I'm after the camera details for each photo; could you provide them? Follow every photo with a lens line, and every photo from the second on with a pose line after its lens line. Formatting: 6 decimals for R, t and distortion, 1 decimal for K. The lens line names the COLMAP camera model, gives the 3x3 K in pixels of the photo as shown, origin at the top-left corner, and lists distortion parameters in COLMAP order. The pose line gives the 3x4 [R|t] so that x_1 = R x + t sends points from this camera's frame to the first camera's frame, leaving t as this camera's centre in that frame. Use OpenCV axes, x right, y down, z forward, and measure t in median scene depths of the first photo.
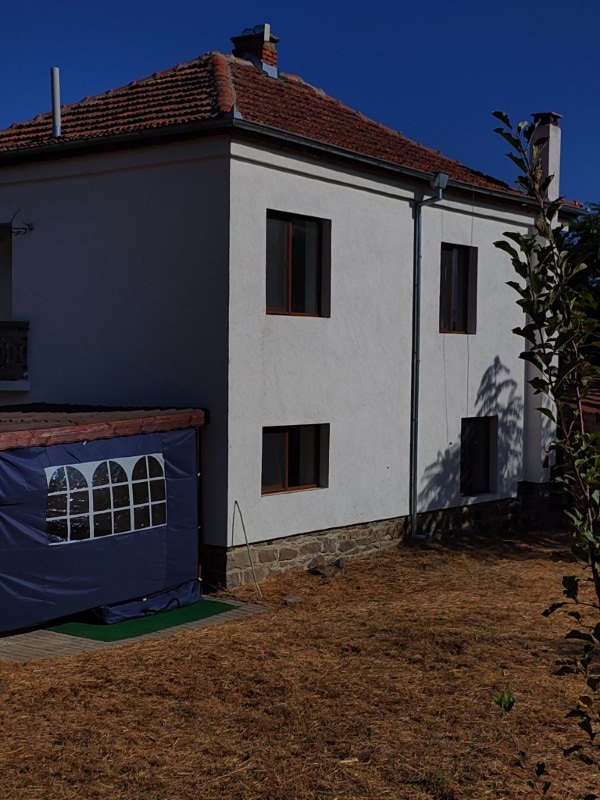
lens RADIAL K [[1173.2, 0, 327.8], [0, 1173.2, 418.7], [0, 0, 1]] dist [0.074148, 0.000000]
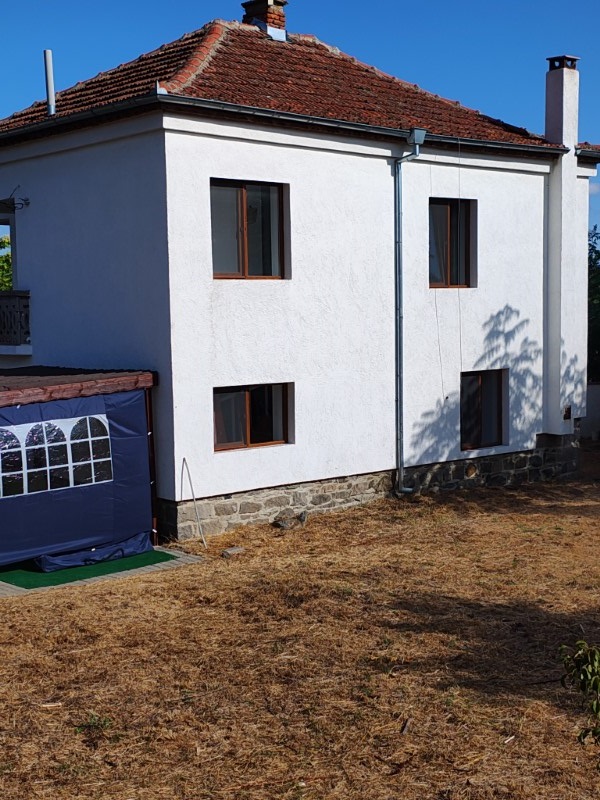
lens RADIAL K [[1173.2, 0, 313.5], [0, 1173.2, 409.7], [0, 0, 1]] dist [0.074148, 0.000000]
pose [[0.981992, -0.009373, -0.188689, 0.212258], [0.017141, 0.999070, 0.039576, -0.011881], [0.188143, -0.042098, 0.981239, -0.013255]]
